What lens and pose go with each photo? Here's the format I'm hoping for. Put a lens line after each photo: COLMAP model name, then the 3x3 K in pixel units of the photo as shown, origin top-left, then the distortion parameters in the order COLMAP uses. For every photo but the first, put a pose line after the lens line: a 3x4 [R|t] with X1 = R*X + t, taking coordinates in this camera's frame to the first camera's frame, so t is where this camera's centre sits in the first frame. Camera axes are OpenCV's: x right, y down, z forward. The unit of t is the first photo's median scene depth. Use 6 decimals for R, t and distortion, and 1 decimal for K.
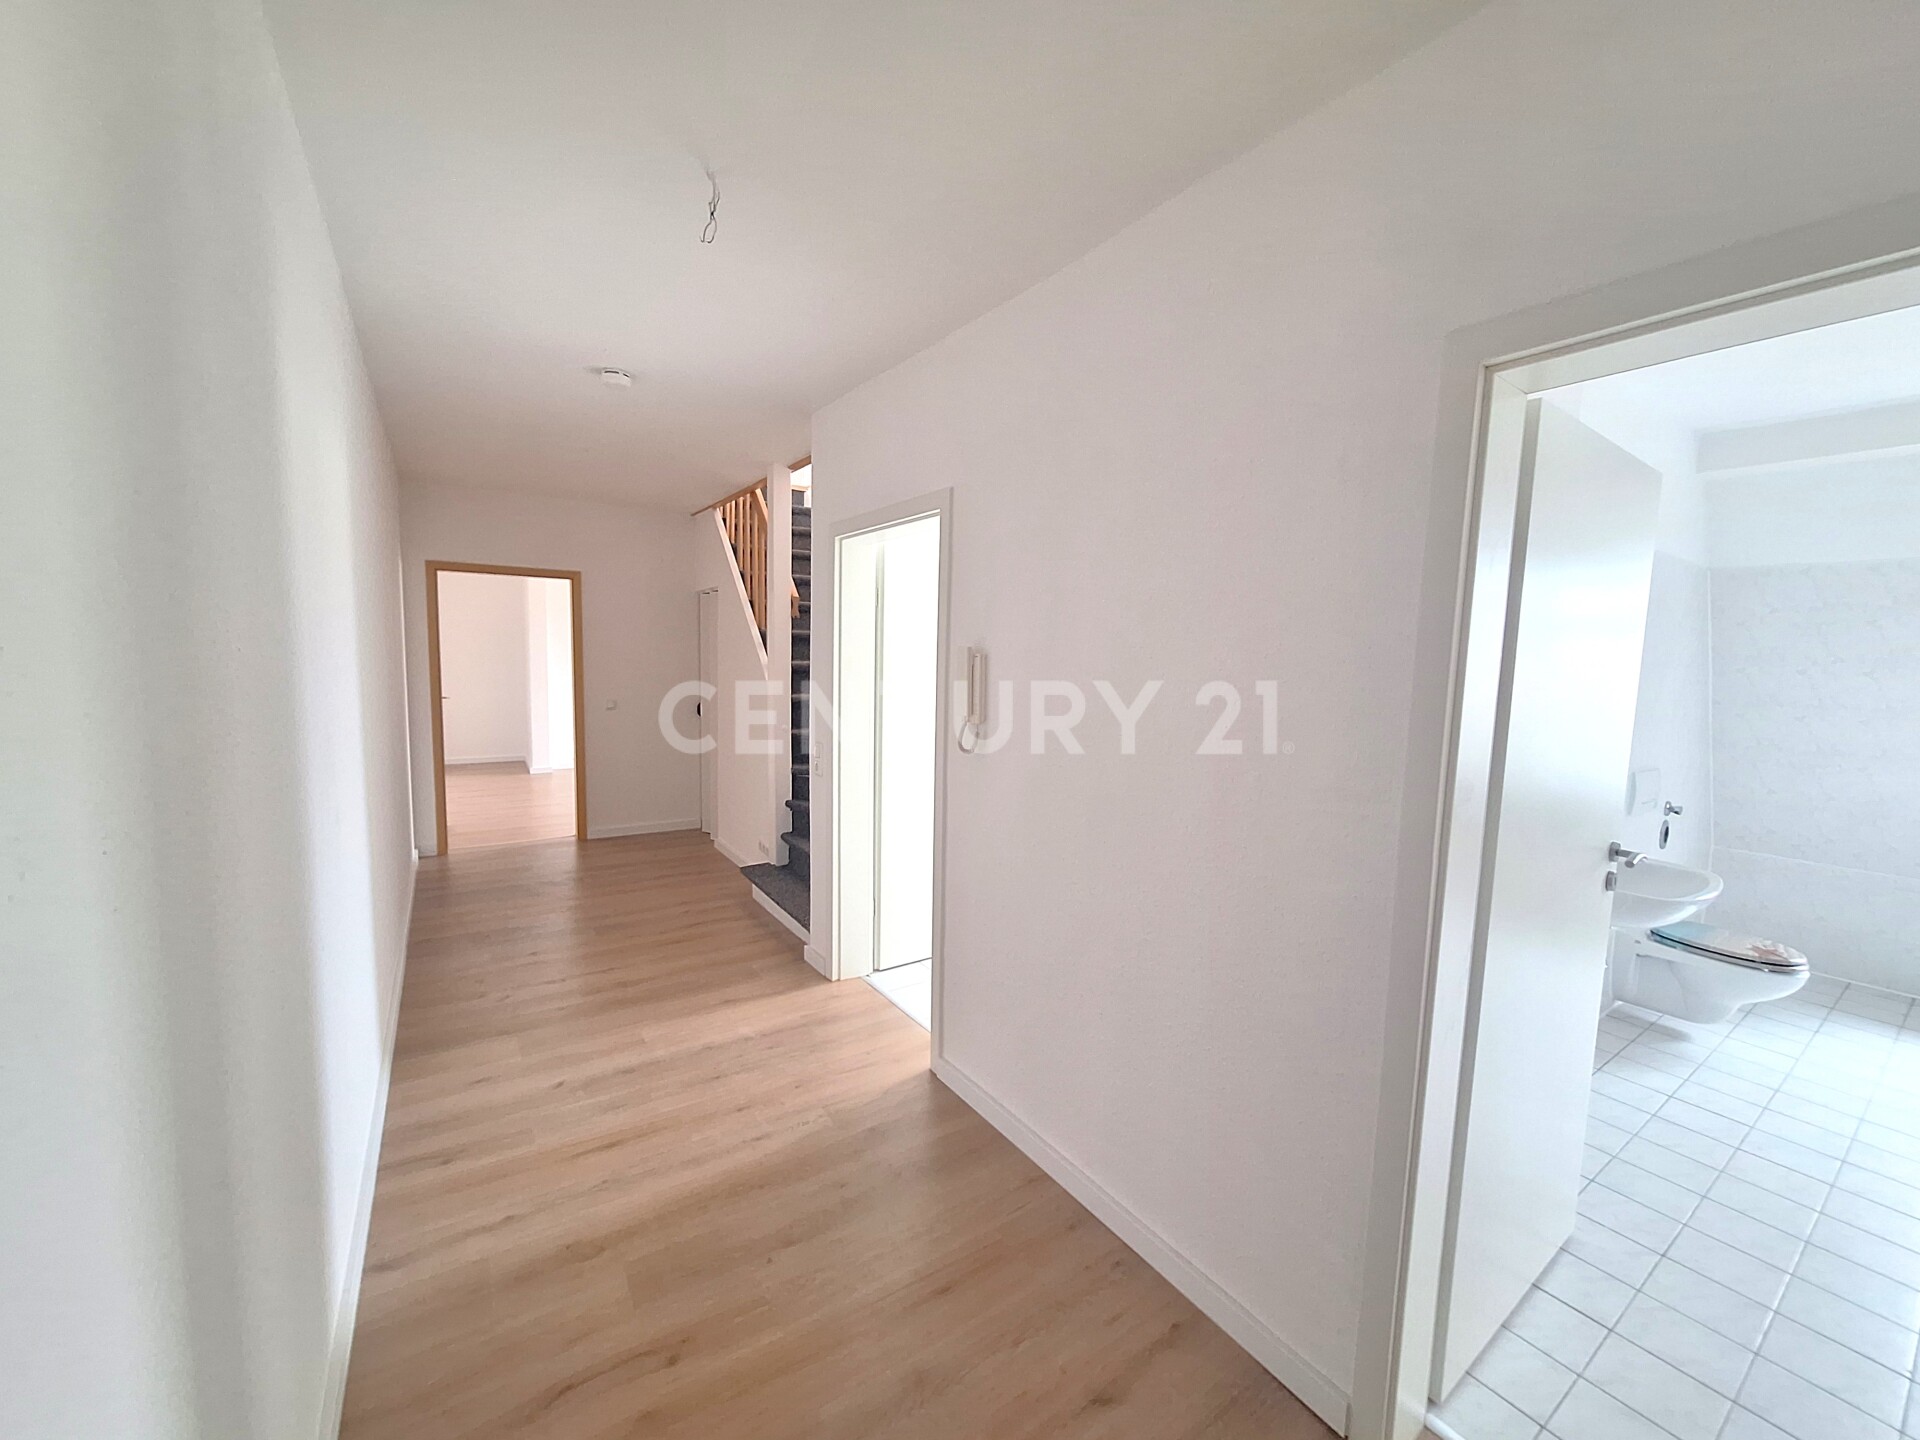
lens RADIAL K [[758.8, 0, 960.2], [0, 758.8, 721.3], [0, 0, 1]] dist [0.001376, 0.000052]
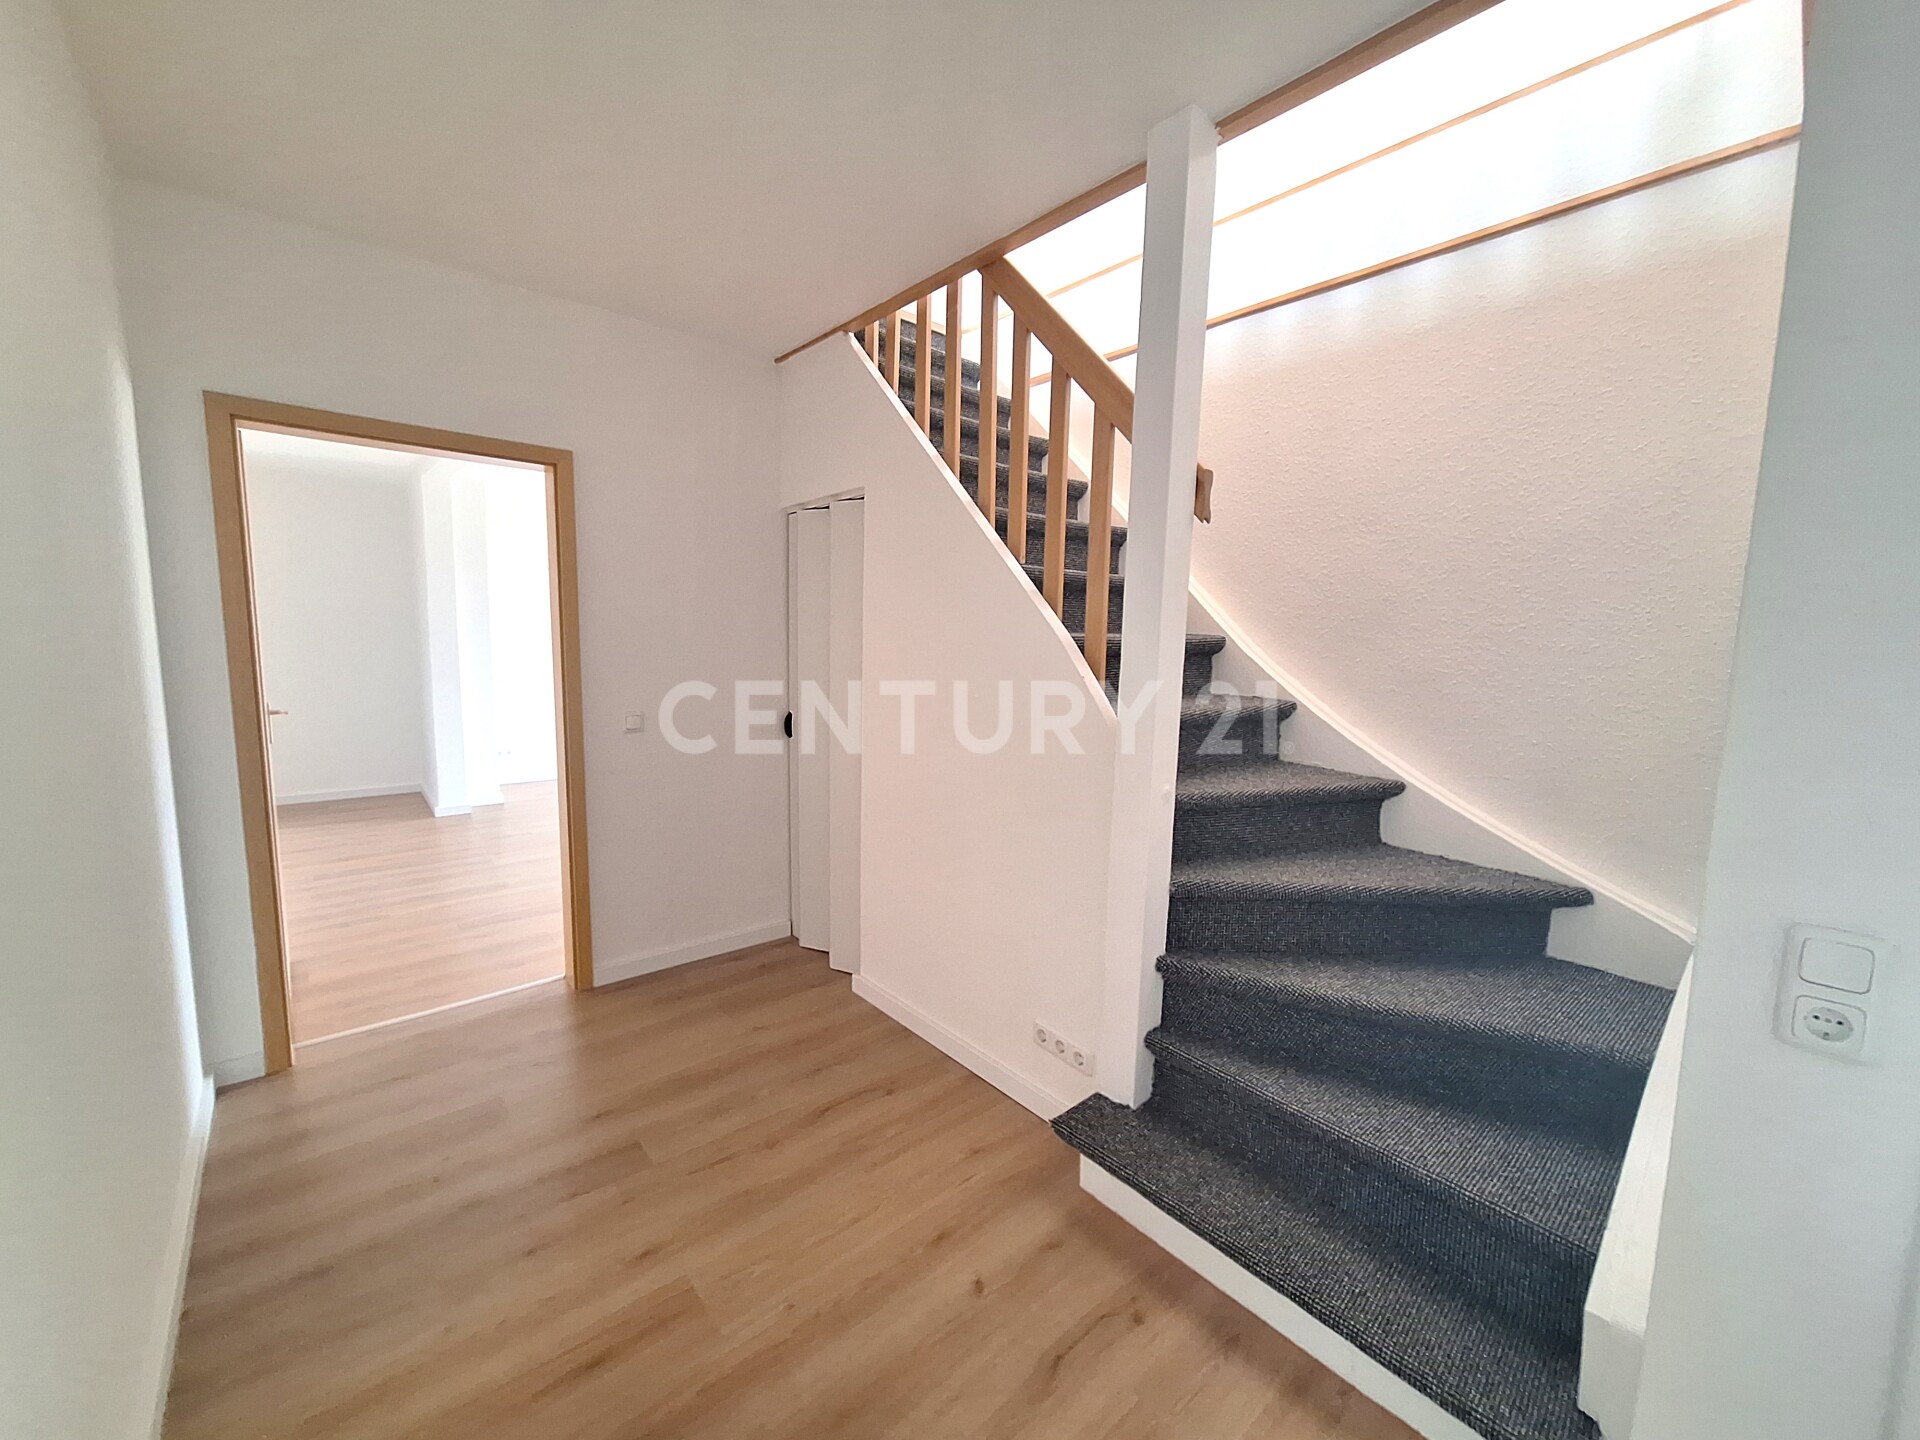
lens RADIAL K [[758.8, 0, 961.6], [0, 758.8, 723.1], [0, 0, 1]] dist [0.001376, 0.000052]
pose [[0.991653, -0.016742, 0.127841, -0.318613], [0.012930, 0.999448, 0.030593, -0.034741], [-0.128283, -0.028685, 0.991323, 0.482898]]
